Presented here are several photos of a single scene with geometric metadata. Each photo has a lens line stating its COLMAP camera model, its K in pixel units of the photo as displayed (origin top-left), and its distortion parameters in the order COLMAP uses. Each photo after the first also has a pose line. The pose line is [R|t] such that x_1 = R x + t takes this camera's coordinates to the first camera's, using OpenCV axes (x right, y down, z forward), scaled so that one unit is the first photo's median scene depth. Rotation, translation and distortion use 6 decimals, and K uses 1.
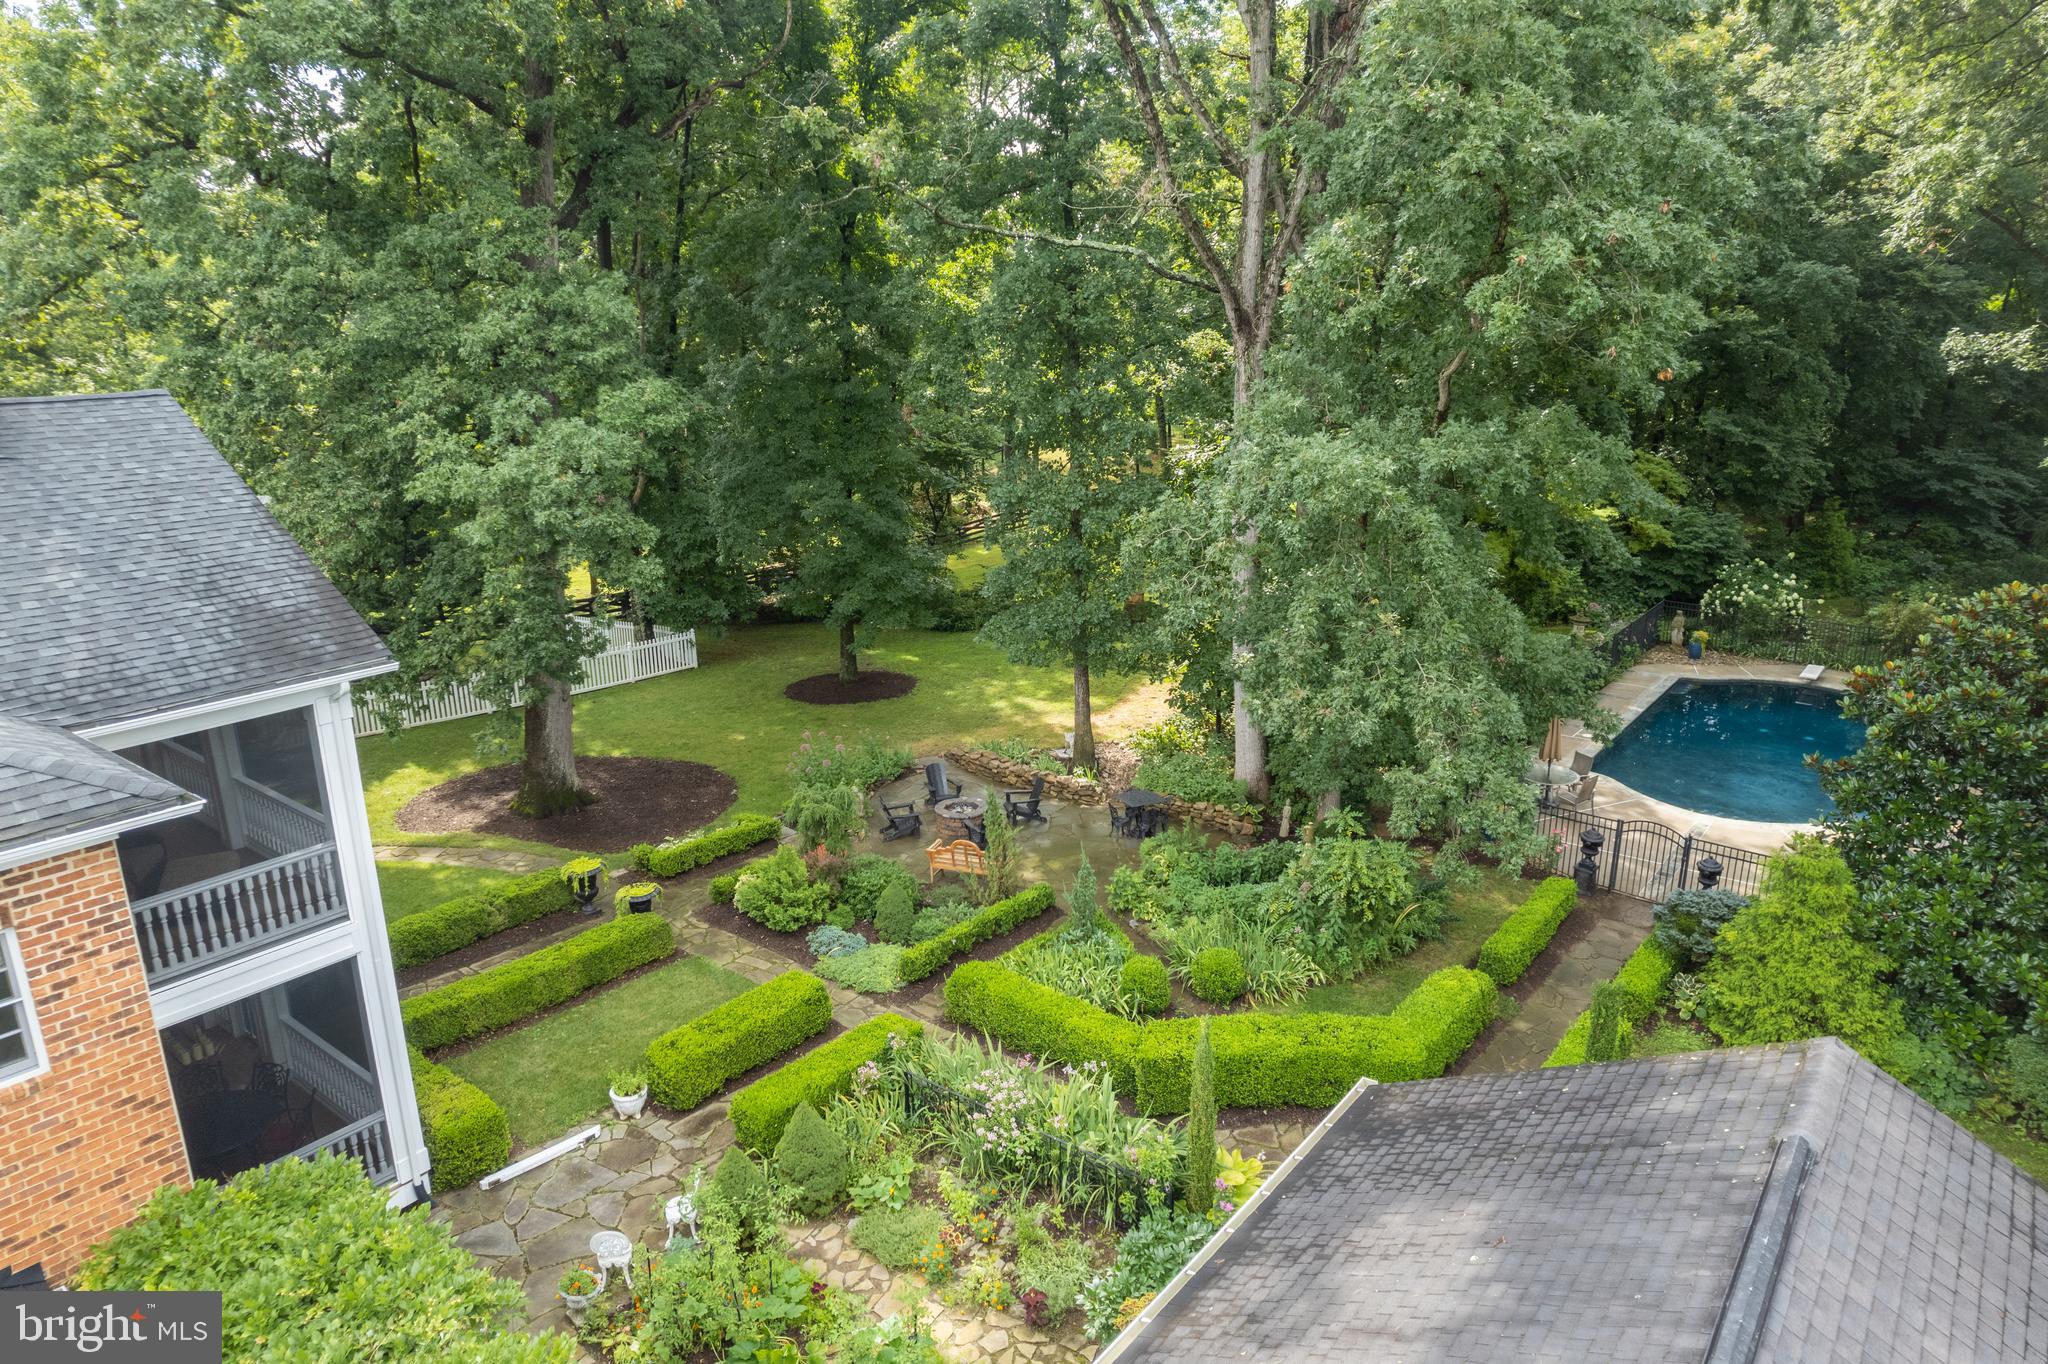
lens RADIAL K [[1297.4, 0, 1027.2], [0, 1297.4, 681.8], [0, 0, 1]] dist [-0.062367, 0.047361]
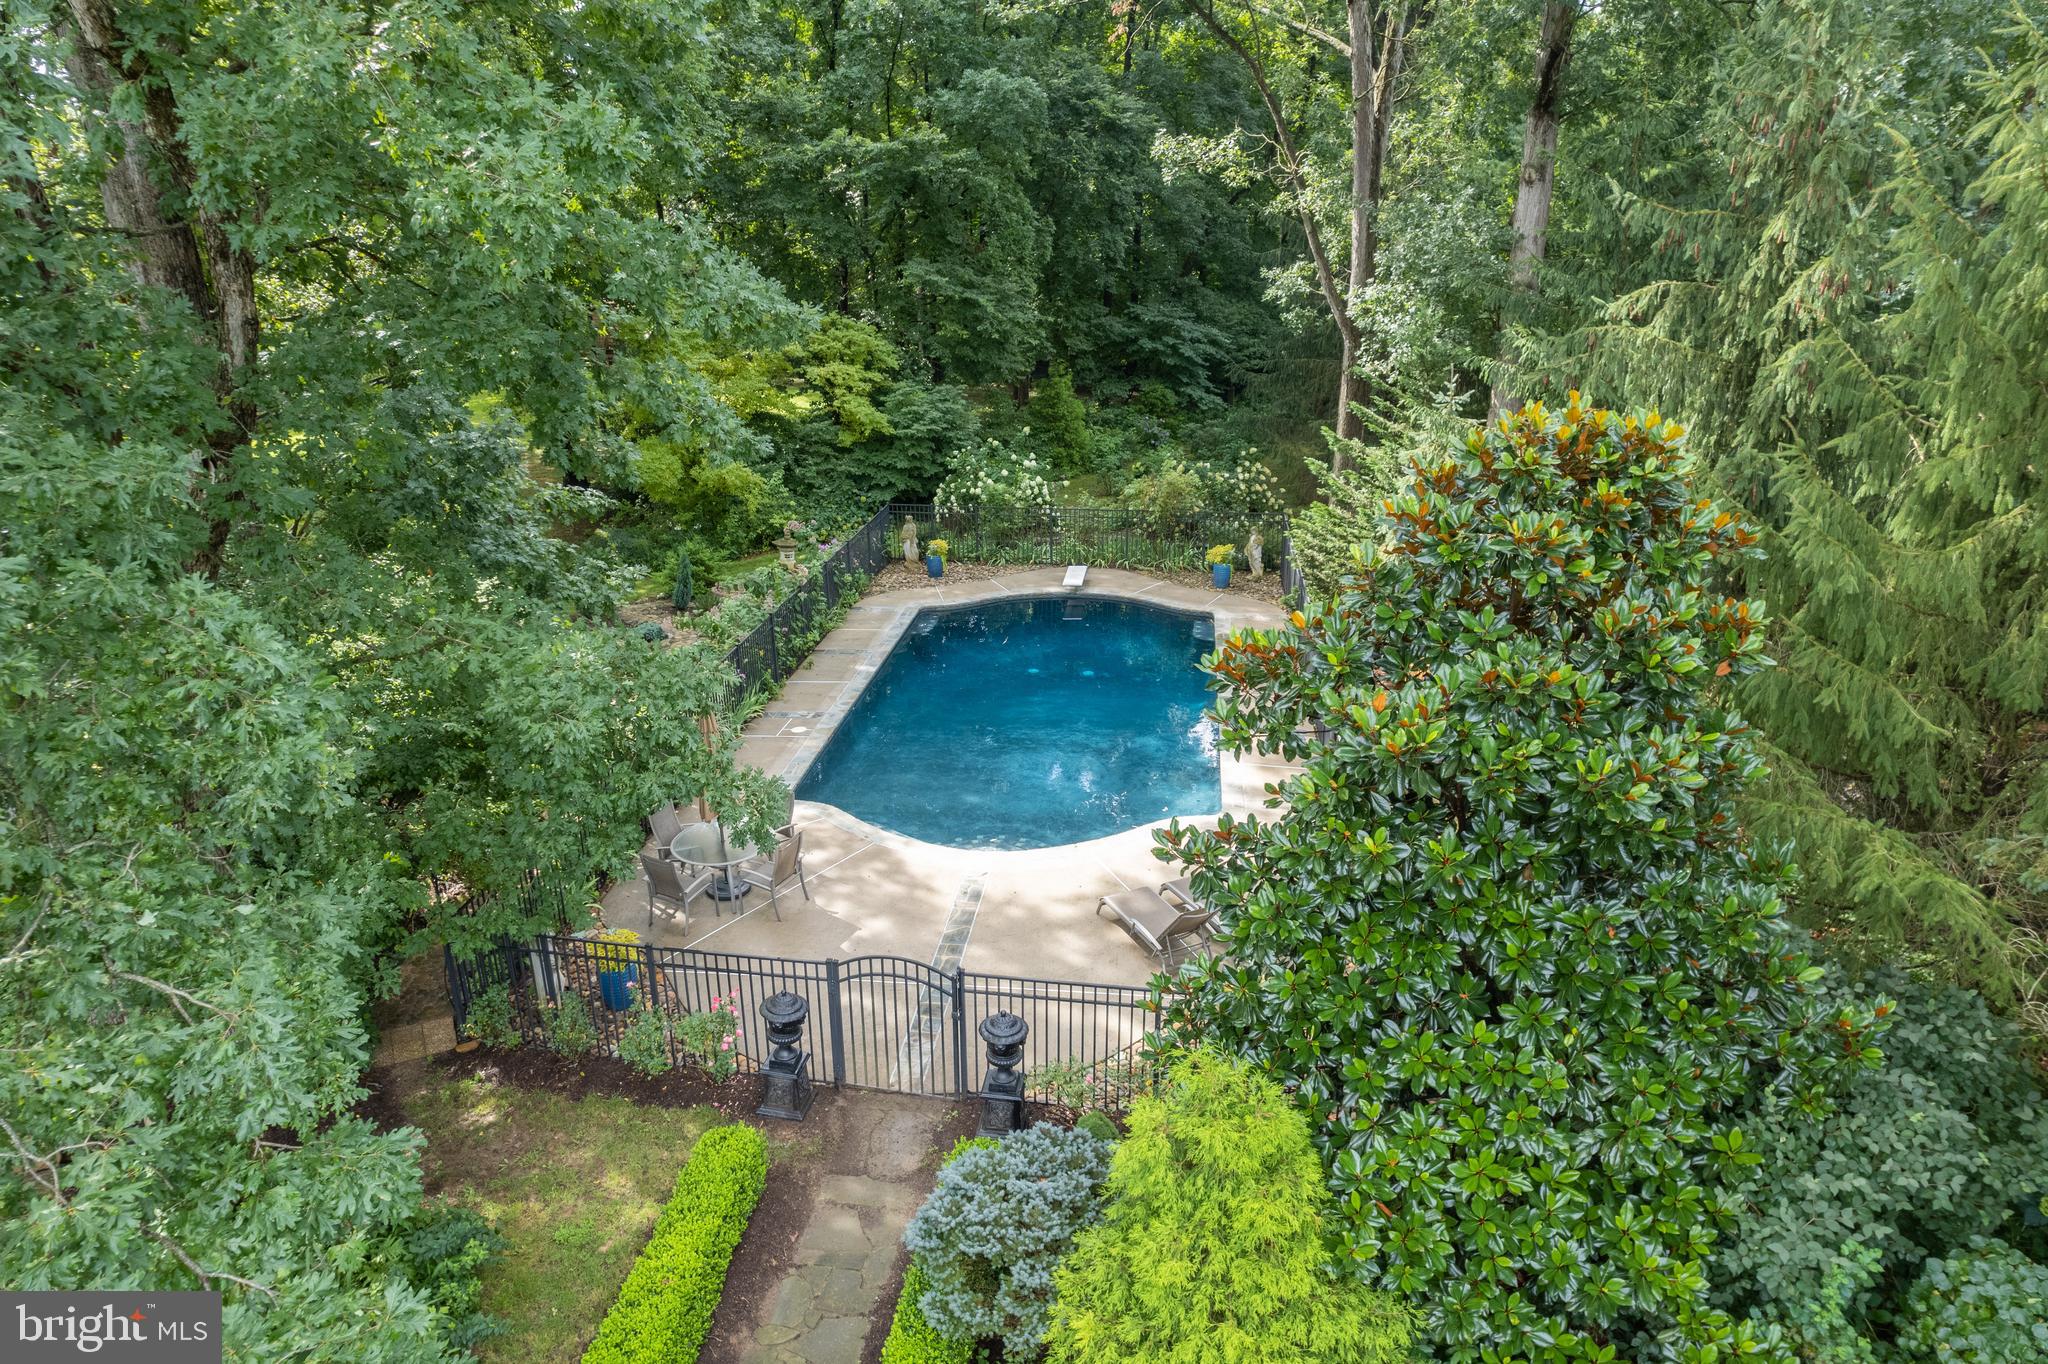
lens RADIAL K [[1297.4, 0, 1018.8], [0, 1297.4, 677.4], [0, 0, 1]] dist [-0.062367, 0.047361]
pose [[0.852899, -0.175532, 0.491682, 0.169892], [0.149801, 0.984464, 0.091603, -0.021487], [-0.500122, -0.004473, 0.865943, 0.301453]]
